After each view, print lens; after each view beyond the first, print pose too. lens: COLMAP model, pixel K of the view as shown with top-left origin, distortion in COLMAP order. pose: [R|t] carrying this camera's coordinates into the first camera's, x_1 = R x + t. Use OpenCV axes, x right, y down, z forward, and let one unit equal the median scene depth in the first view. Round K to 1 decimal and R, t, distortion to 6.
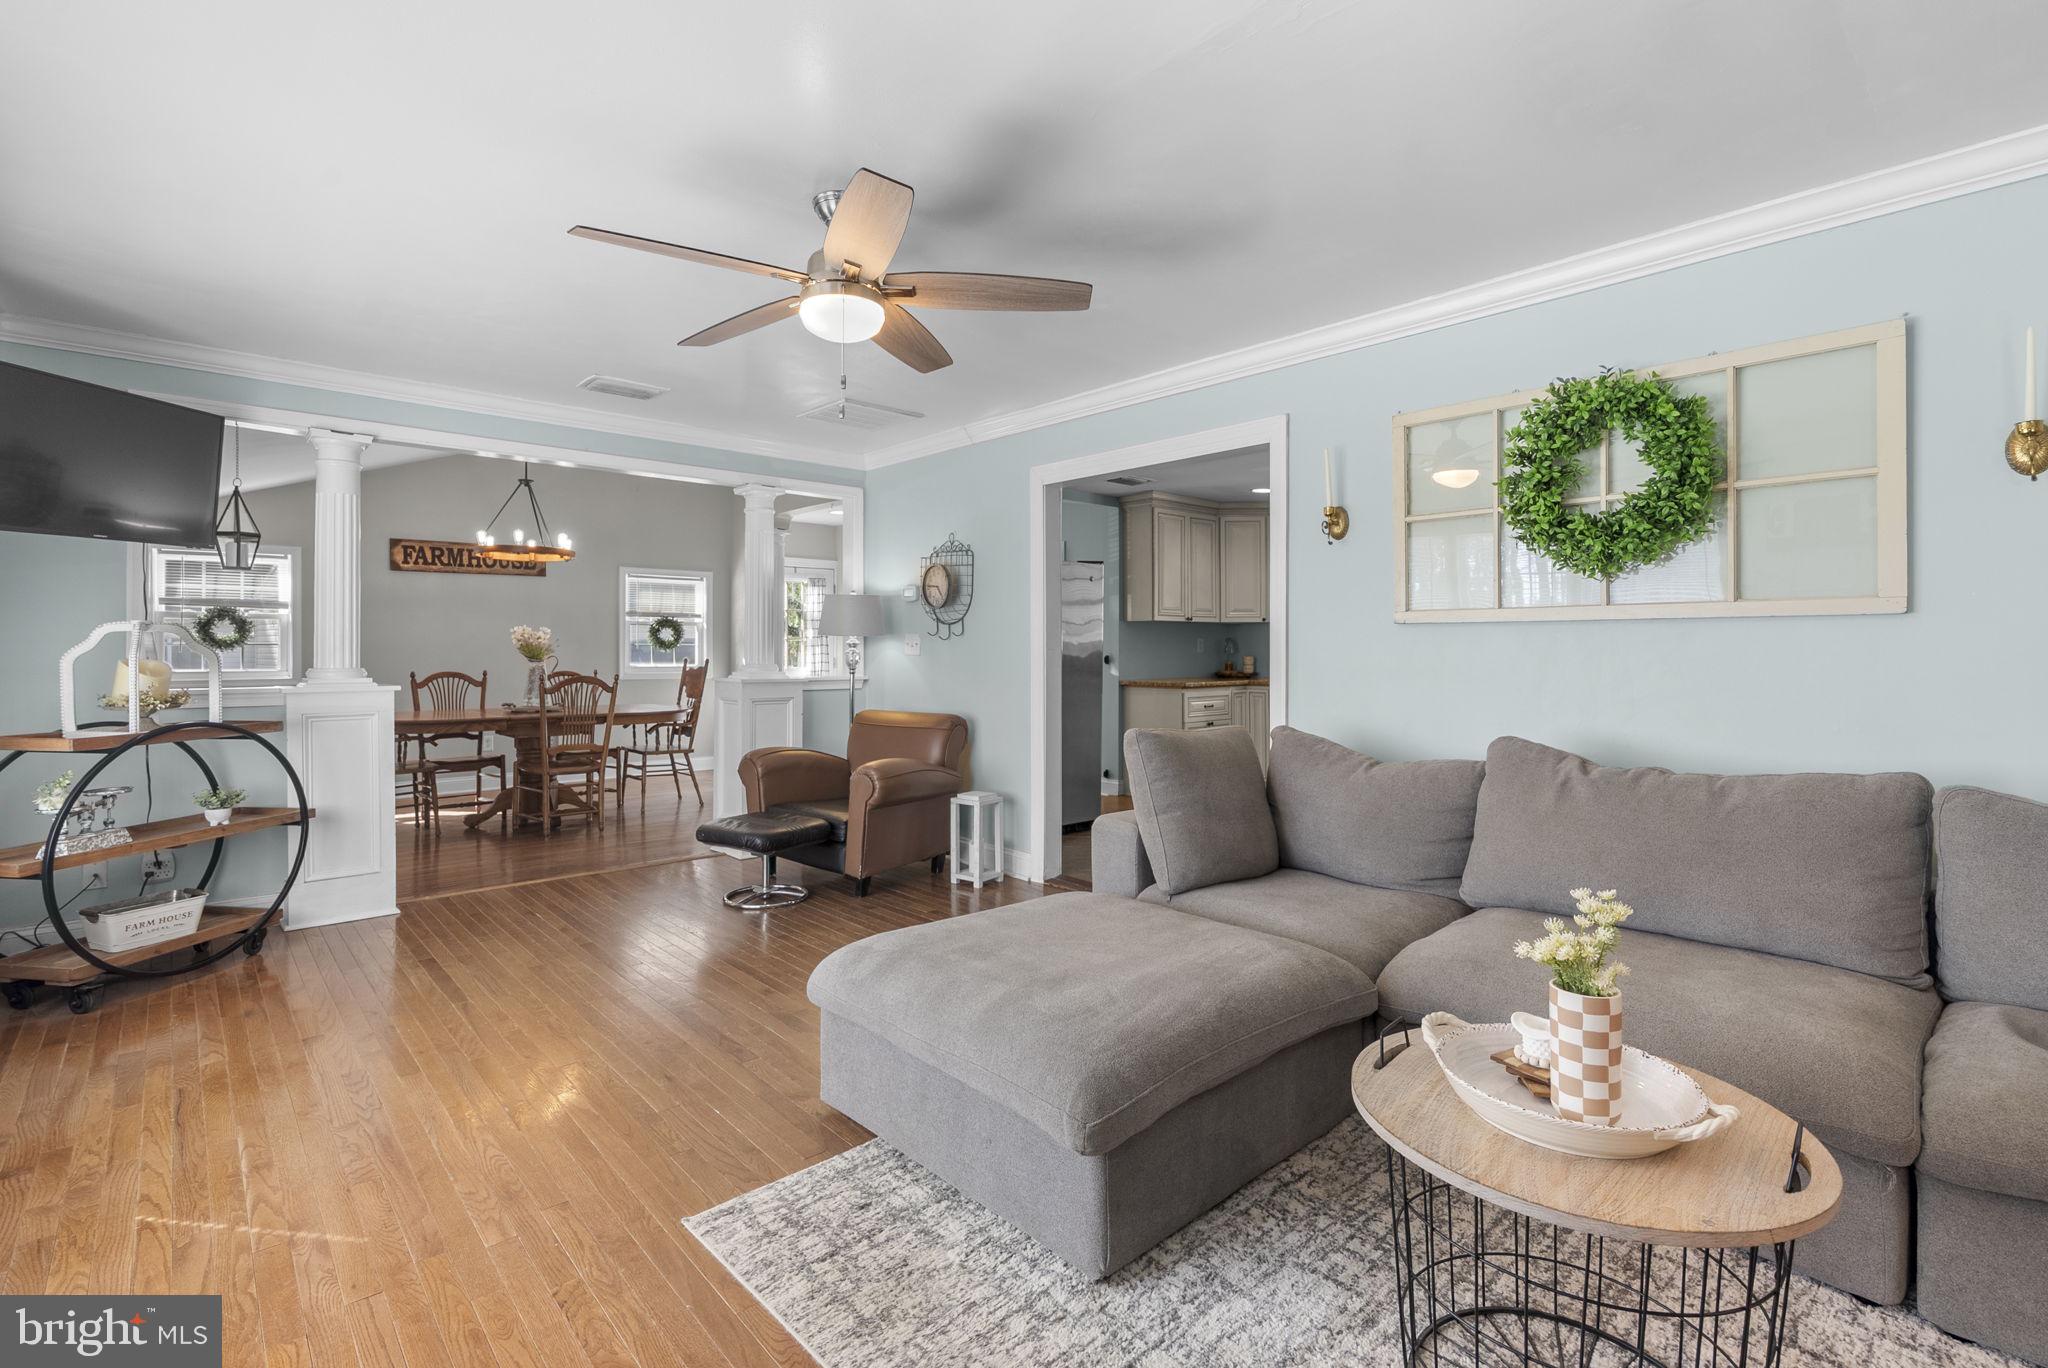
lens RADIAL K [[935.1, 0, 1023.0], [0, 935.1, 655.4], [0, 0, 1]] dist [-0.000345, 0.000419]
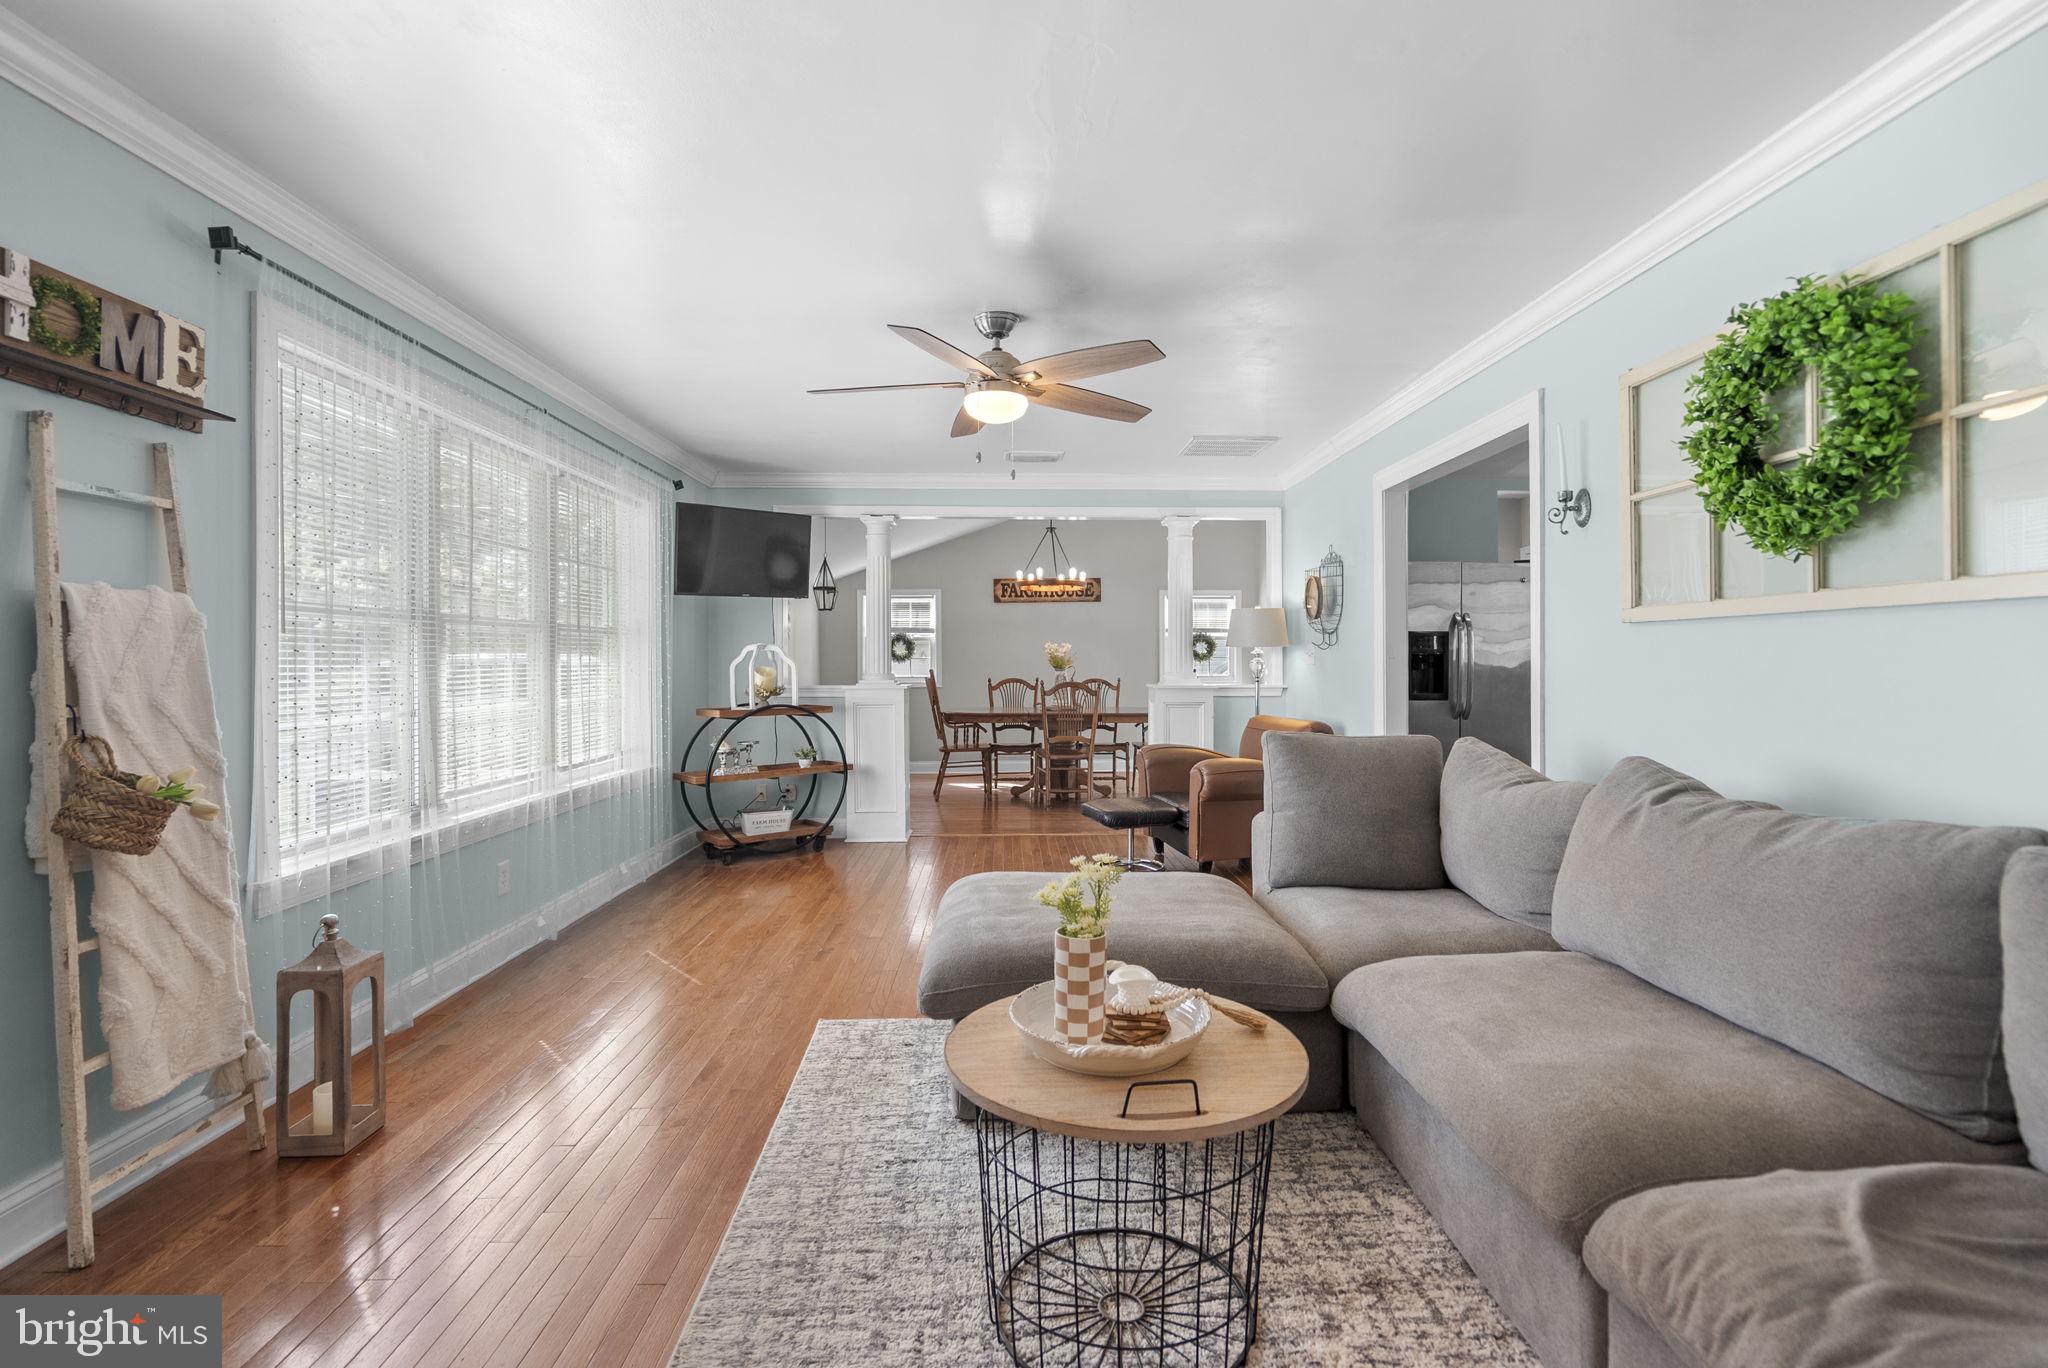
lens RADIAL K [[942.2, 0, 1045.9], [0, 942.2, 676.5], [0, 0, 1]] dist [0.001010, 0.000952]
pose [[0.766948, 0.006381, -0.641678, 0.289325], [-0.001306, 0.999964, 0.008382, 0.004032], [0.641709, -0.005590, 0.766928, 0.009763]]
